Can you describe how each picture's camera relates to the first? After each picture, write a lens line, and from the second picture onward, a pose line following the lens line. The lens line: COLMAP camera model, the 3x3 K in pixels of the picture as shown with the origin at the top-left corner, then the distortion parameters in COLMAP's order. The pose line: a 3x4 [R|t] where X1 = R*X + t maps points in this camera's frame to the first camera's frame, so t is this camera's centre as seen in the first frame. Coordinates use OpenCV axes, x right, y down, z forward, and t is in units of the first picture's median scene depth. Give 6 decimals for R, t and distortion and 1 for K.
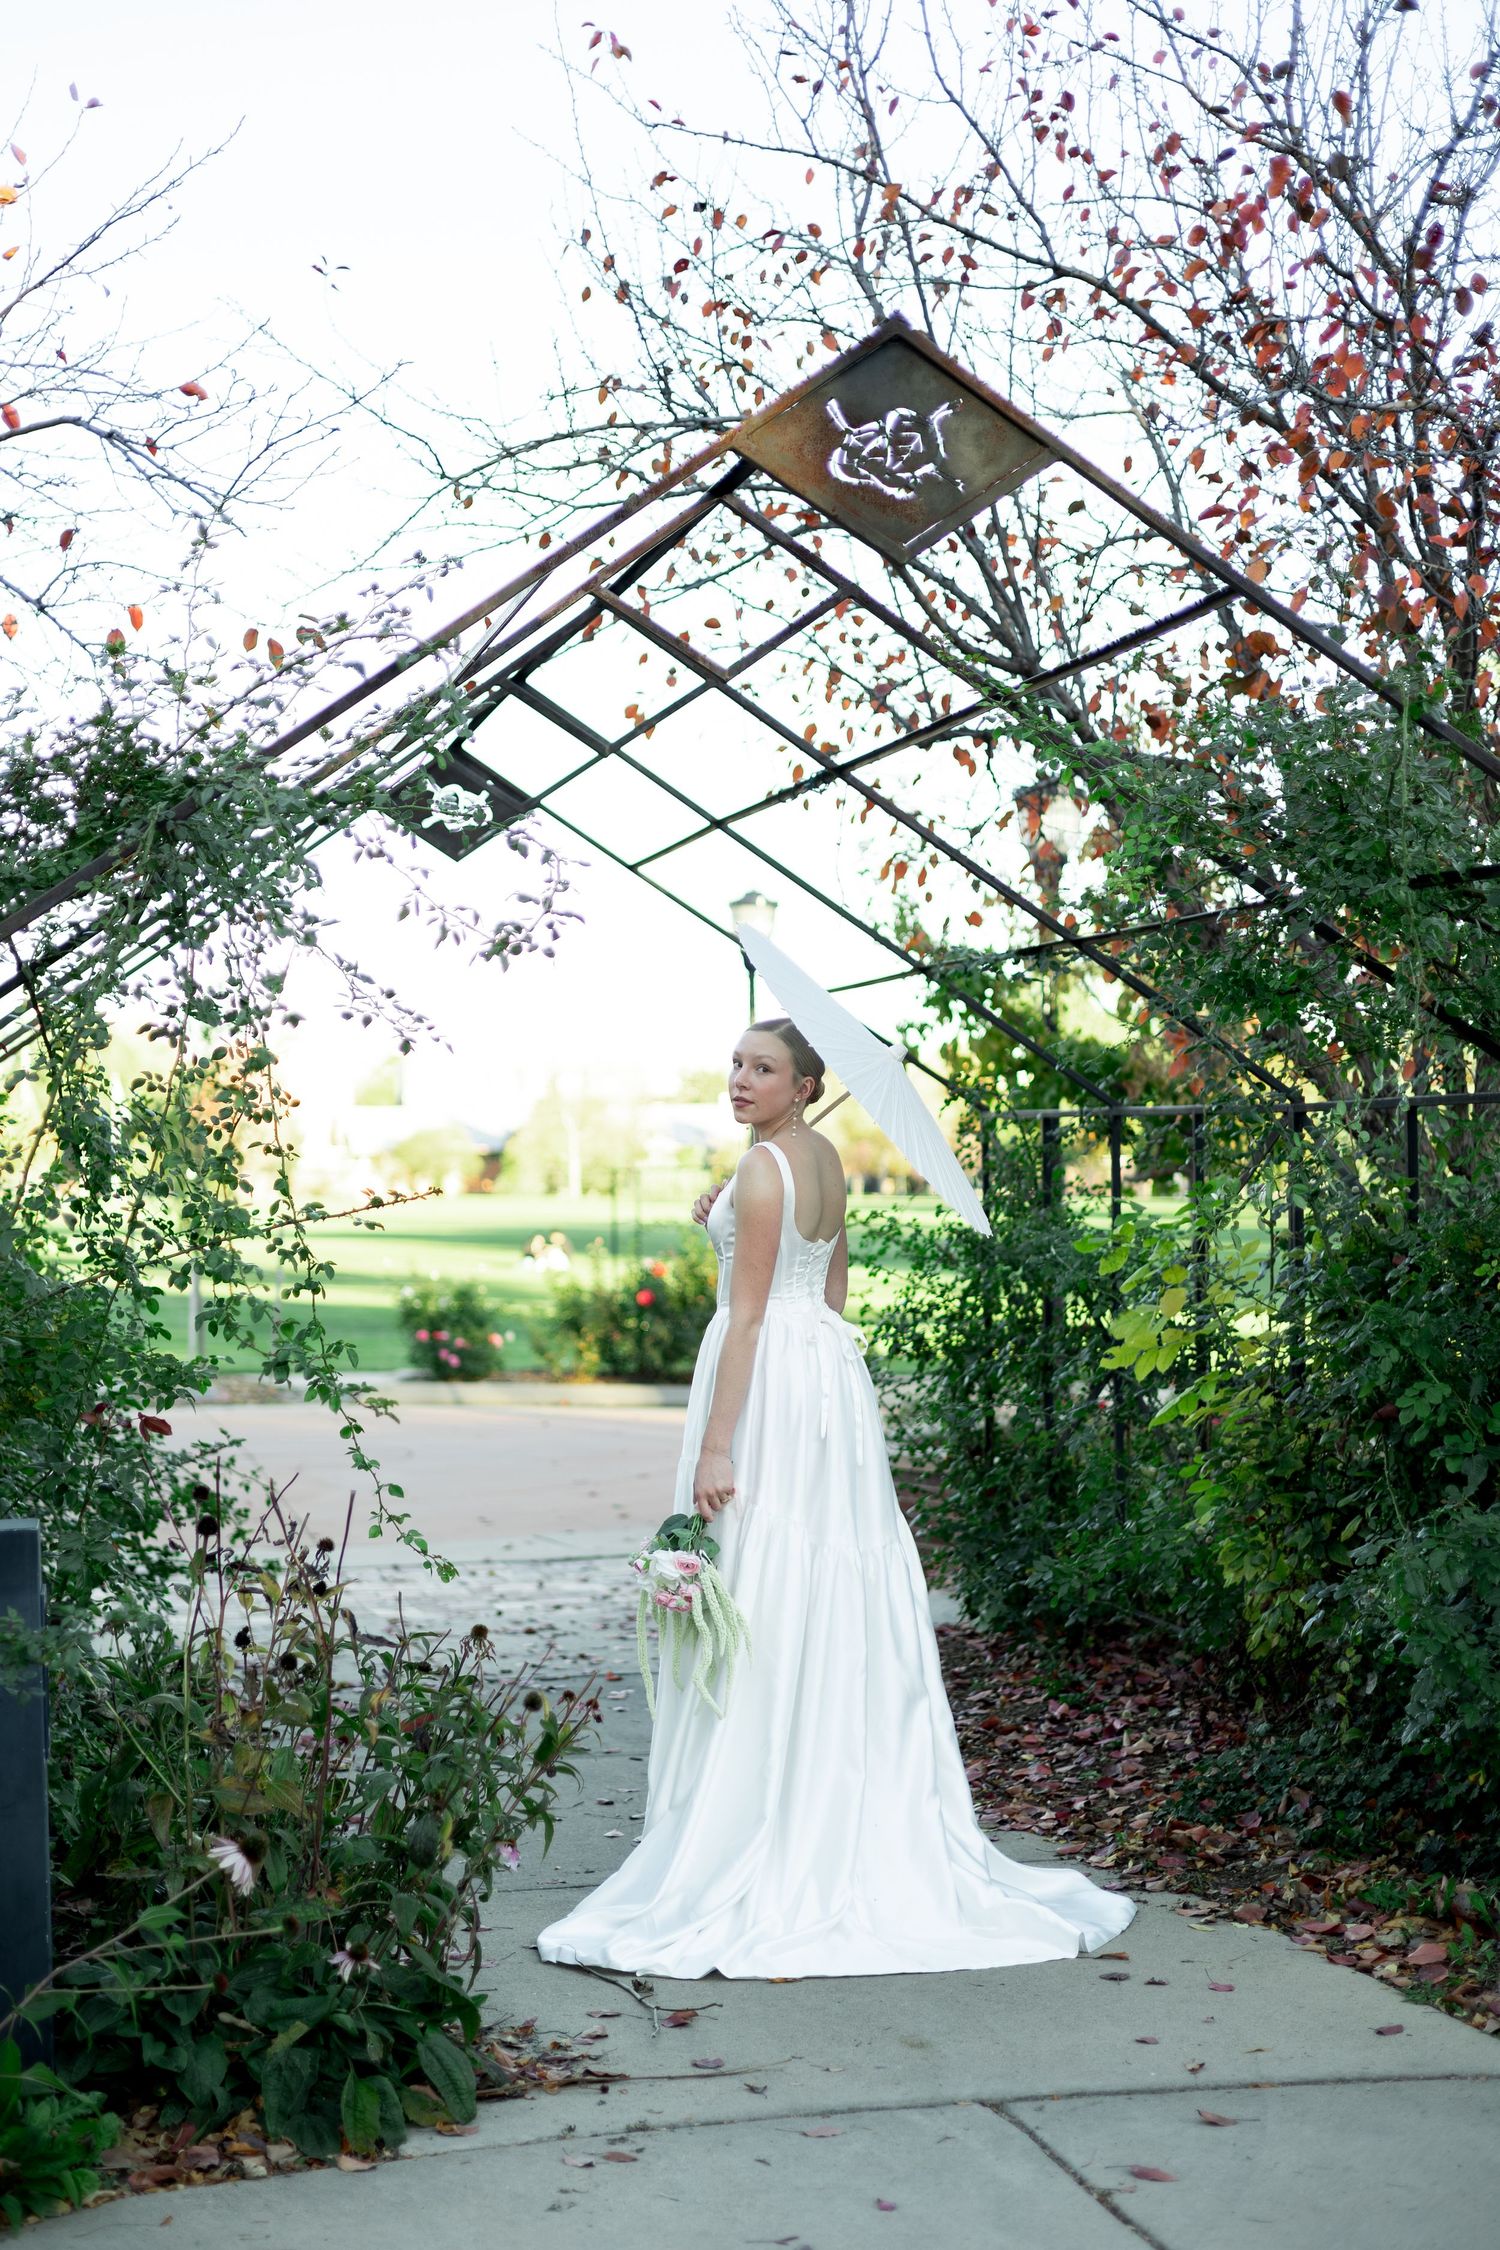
lens RADIAL K [[3343.9, 0, 644.8], [0, 3343.9, 1119.7], [0, 0, 1]] dist [-0.002023, 0.016881]
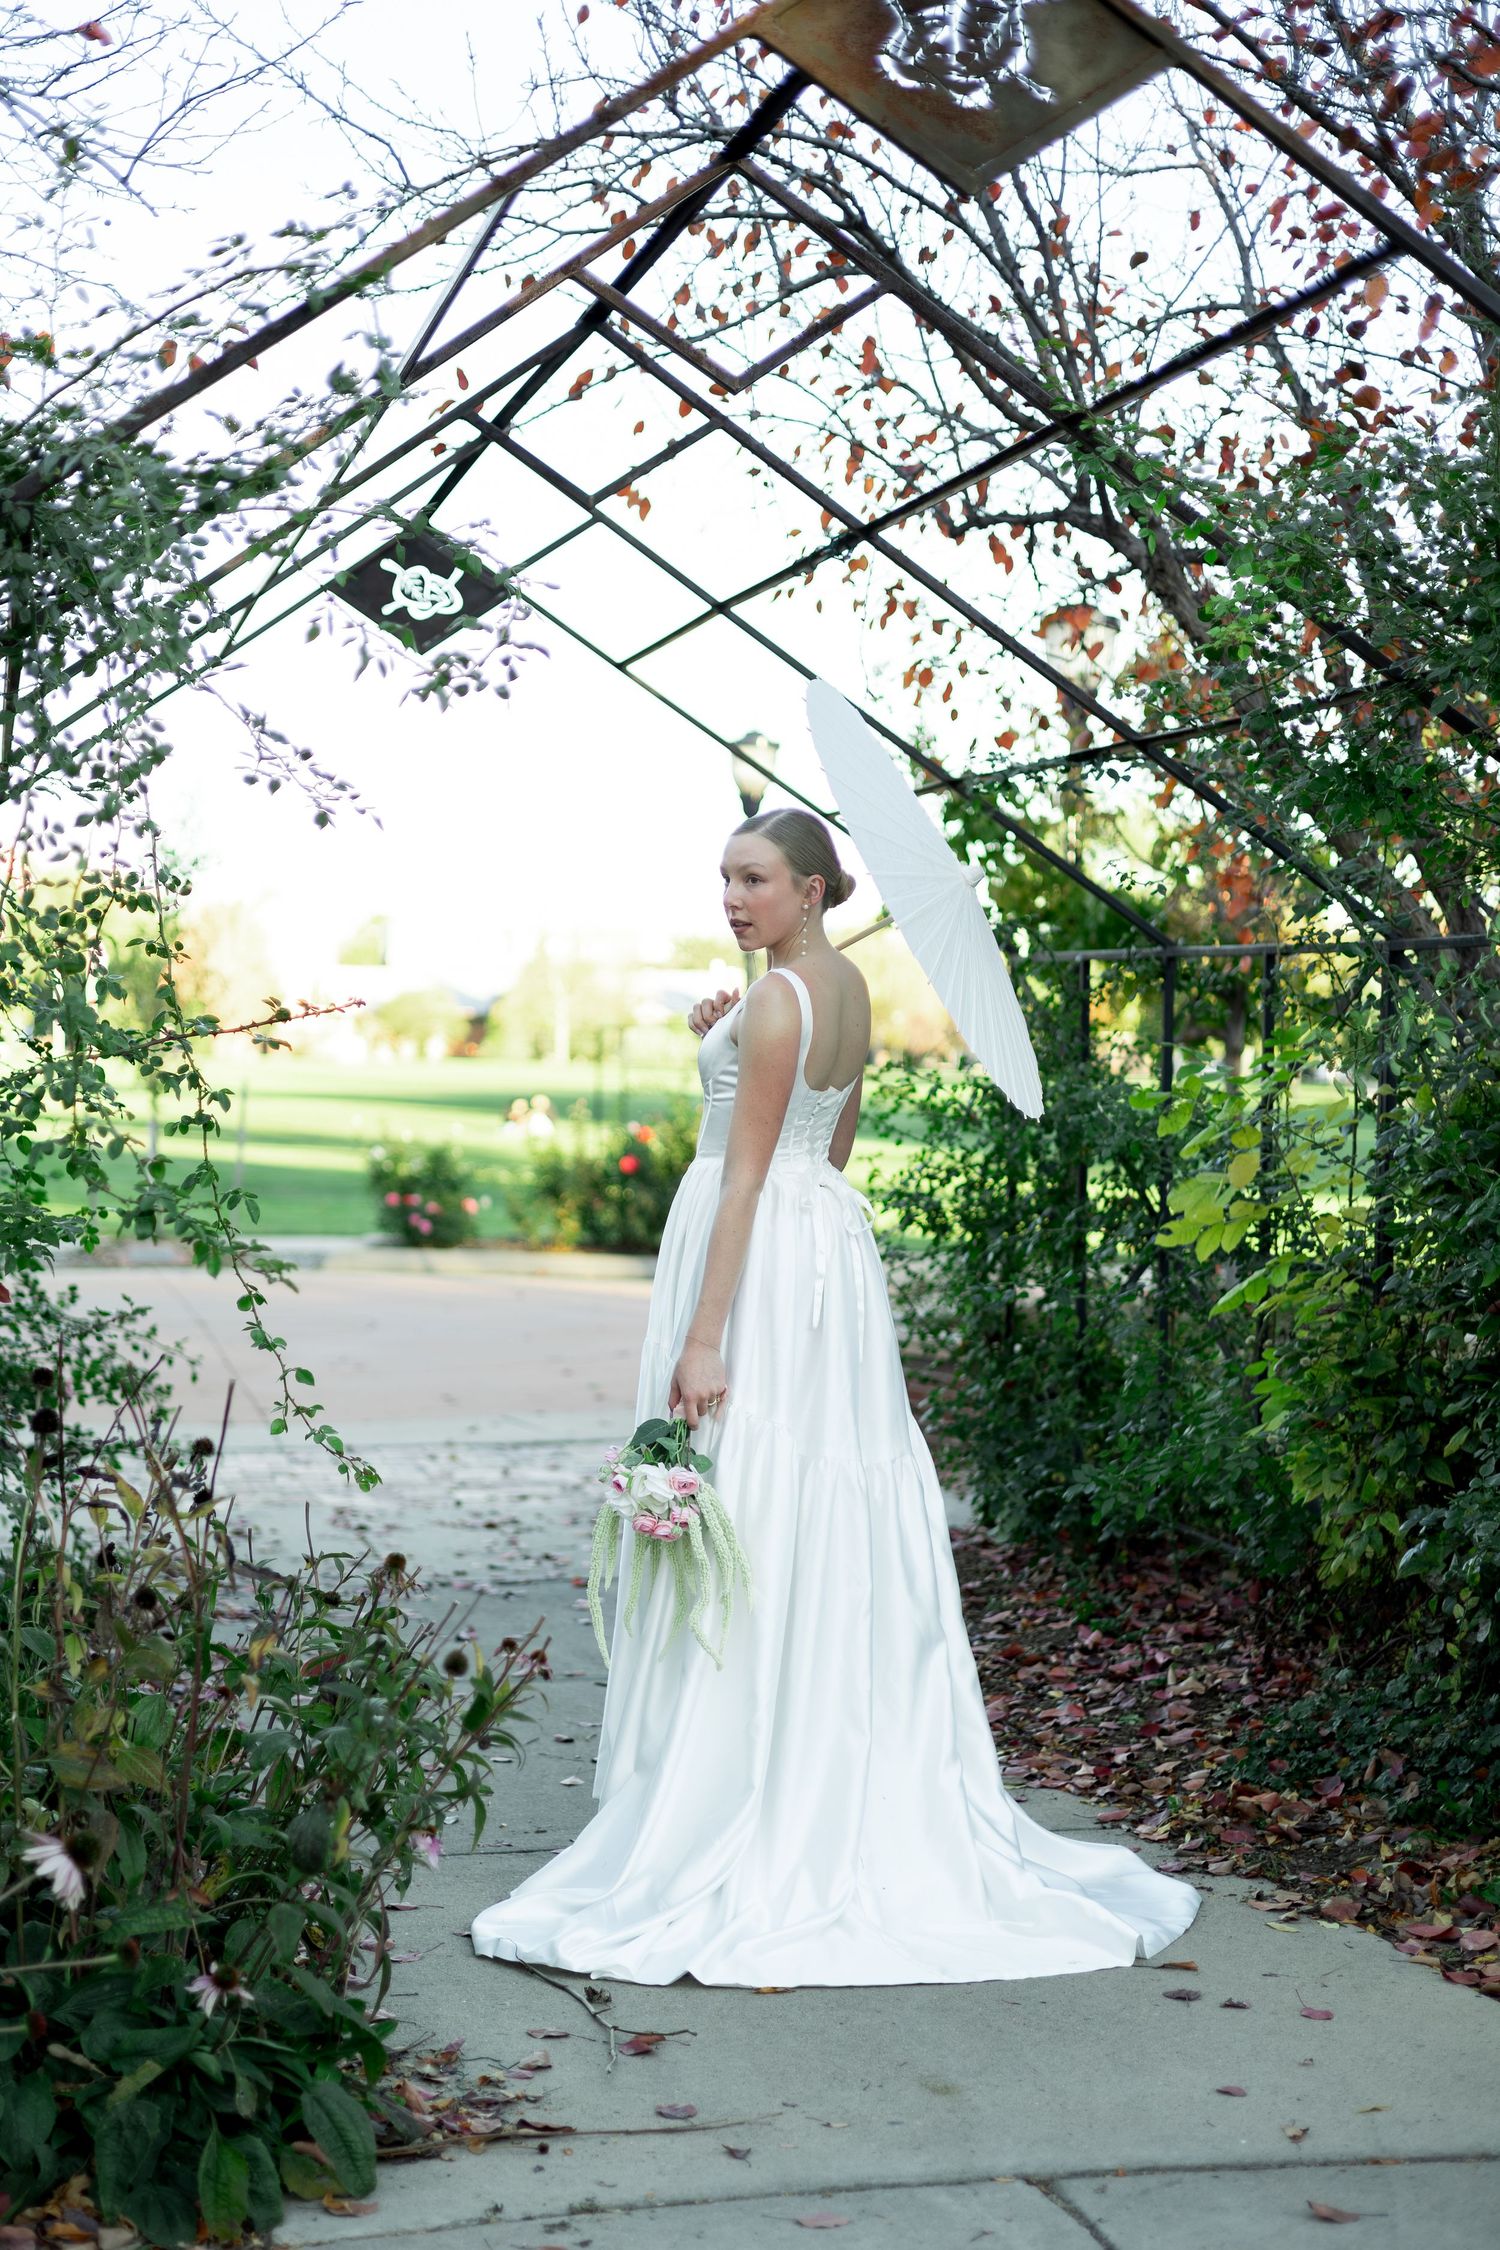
lens RADIAL K [[3343.9, 0, 644.8], [0, 3343.9, 1119.7], [0, 0, 1]] dist [-0.002023, 0.016881]
pose [[0.999769, 0.021229, 0.003425, 0.002976], [-0.021343, 0.999058, 0.037780, 0.014855], [-0.002620, -0.037845, 0.999280, 0.173322]]
